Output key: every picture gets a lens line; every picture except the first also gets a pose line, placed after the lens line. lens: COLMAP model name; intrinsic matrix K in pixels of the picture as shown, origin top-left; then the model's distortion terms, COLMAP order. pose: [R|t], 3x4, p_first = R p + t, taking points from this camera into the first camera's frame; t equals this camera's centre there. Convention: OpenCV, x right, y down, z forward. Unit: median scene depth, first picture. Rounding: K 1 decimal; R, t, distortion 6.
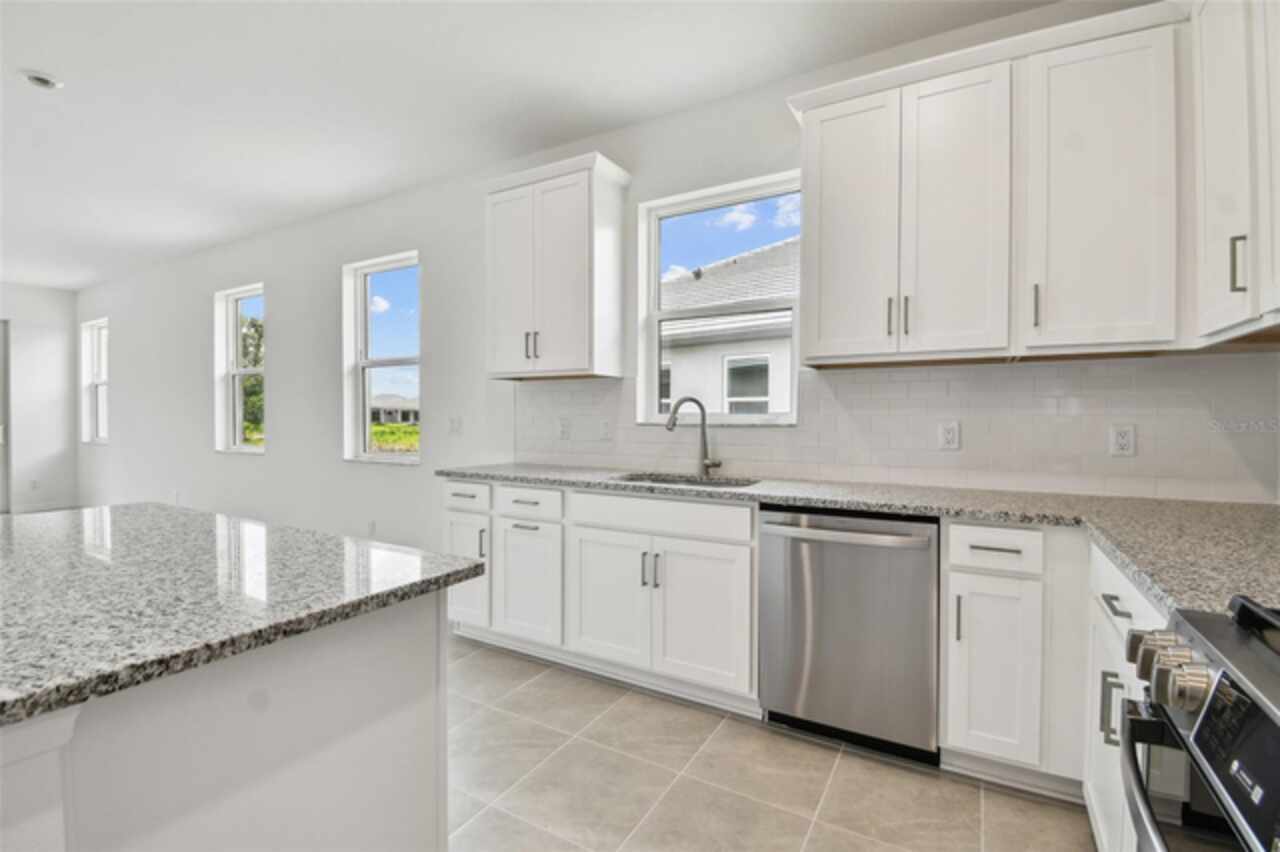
lens RADIAL K [[579.5, 0, 625.6], [0, 579.5, 416.2], [0, 0, 1]] dist [0.000749, -0.000024]
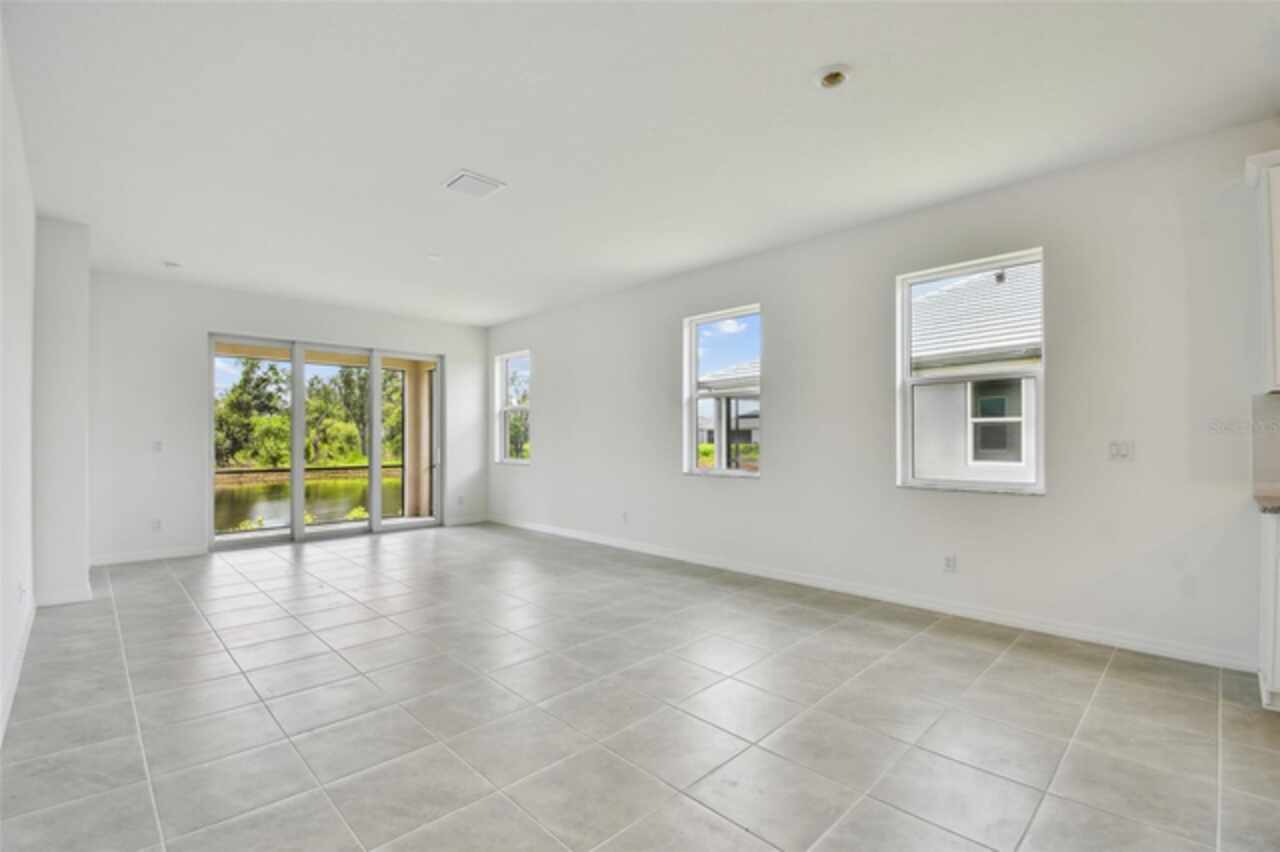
lens RADIAL K [[576.6, 0, 634.5], [0, 576.6, 433.0], [0, 0, 1]] dist [-0.001589, -0.000284]
pose [[0.966243, -0.005789, -0.257569, -1.124826], [0.003595, 0.999953, -0.008987, -0.004354], [0.257608, 0.007758, 0.966218, 0.004406]]
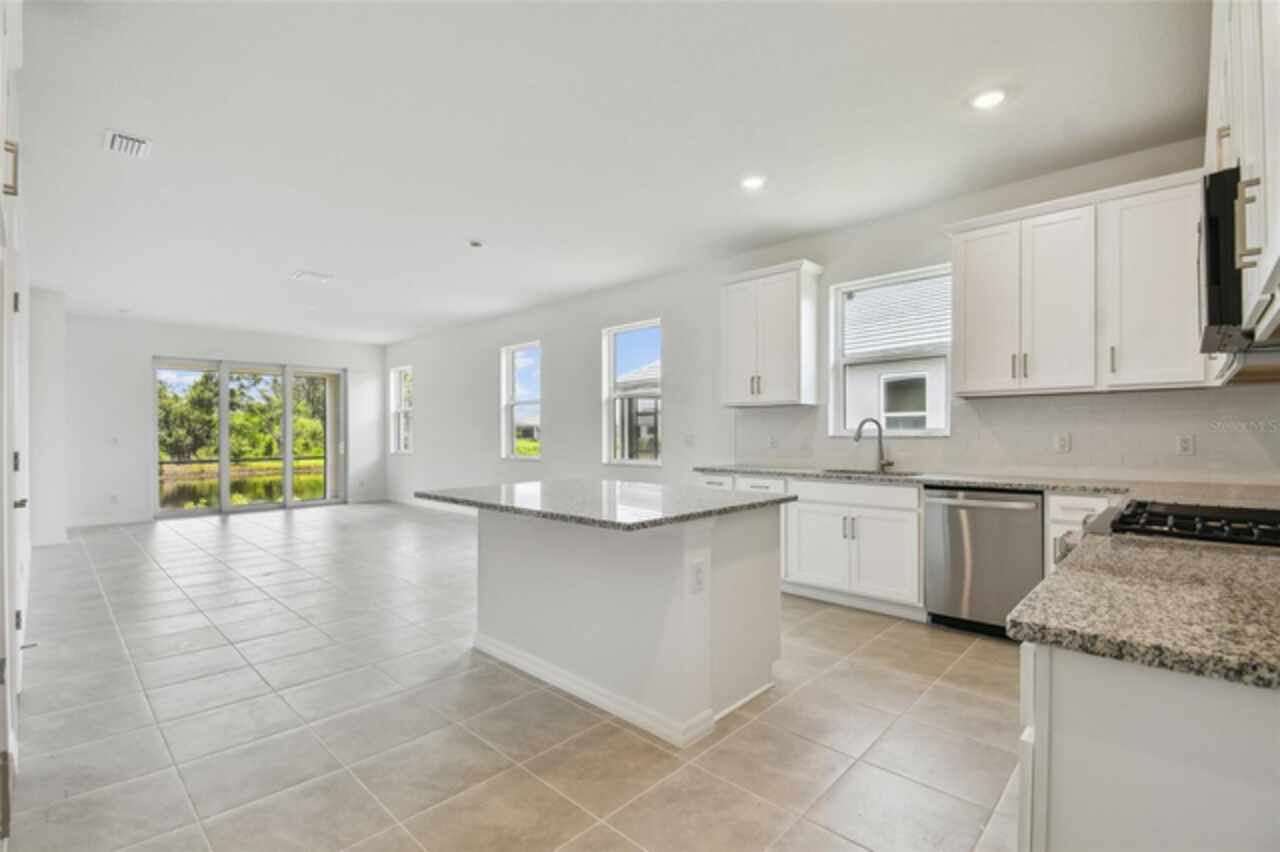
lens RADIAL K [[580.8, 0, 626.4], [0, 580.8, 431.6], [0, 0, 1]] dist [0.001102, 0.000011]
pose [[0.972791, -0.009376, -0.231496, -0.170489], [0.009370, 0.999955, -0.001124, -0.003714], [0.231496, -0.001076, 0.972835, -0.656861]]
